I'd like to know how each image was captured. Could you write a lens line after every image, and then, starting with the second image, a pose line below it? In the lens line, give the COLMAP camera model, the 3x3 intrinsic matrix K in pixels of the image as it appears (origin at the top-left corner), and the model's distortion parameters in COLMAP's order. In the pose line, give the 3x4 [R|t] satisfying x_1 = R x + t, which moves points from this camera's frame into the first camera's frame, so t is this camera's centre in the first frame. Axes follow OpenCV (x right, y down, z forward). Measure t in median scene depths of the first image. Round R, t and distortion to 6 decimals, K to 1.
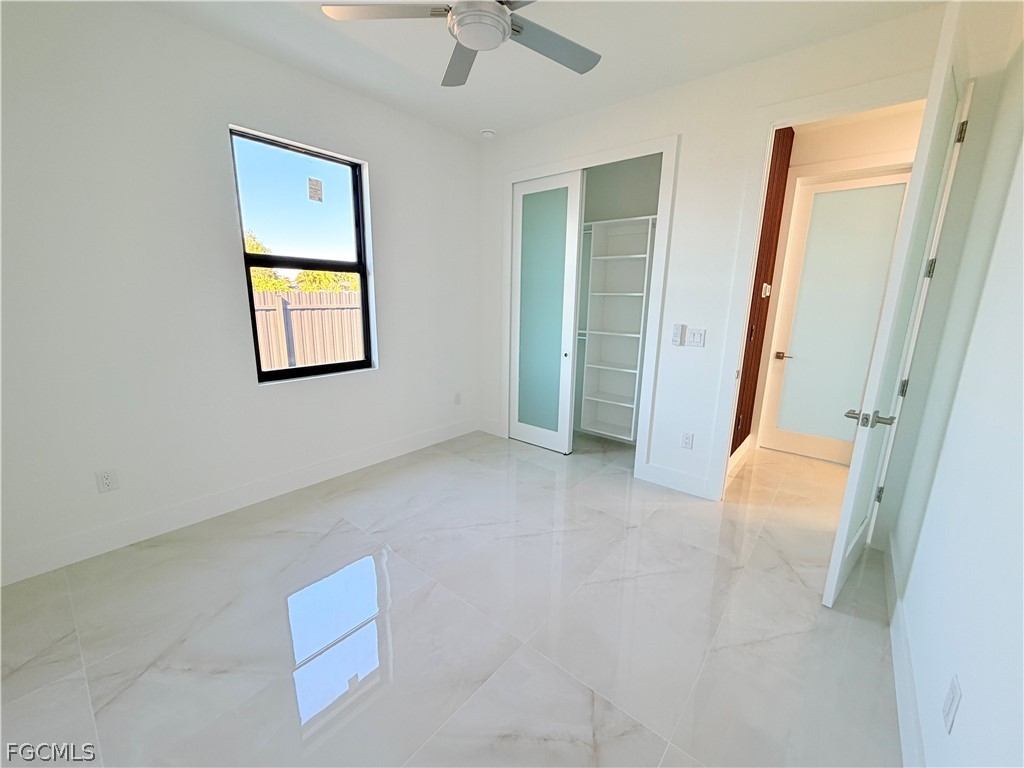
lens RADIAL K [[411.5, 0, 513.4], [0, 411.5, 386.2], [0, 0, 1]] dist [0.006997, -0.000155]
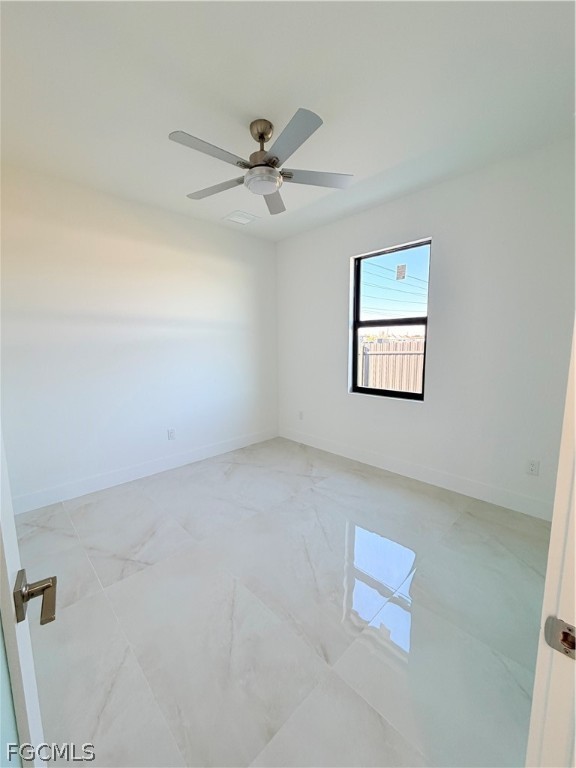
lens RADIAL K [[308.6, 0, 284.3], [0, 308.6, 383.7], [0, 0, 1]] dist [0.006997, -0.000155]
pose [[-0.119587, 0.115689, -0.986060, 0.689732], [-0.204941, 0.968921, 0.138533, -0.157910], [0.971441, 0.218651, -0.092161, 0.776986]]
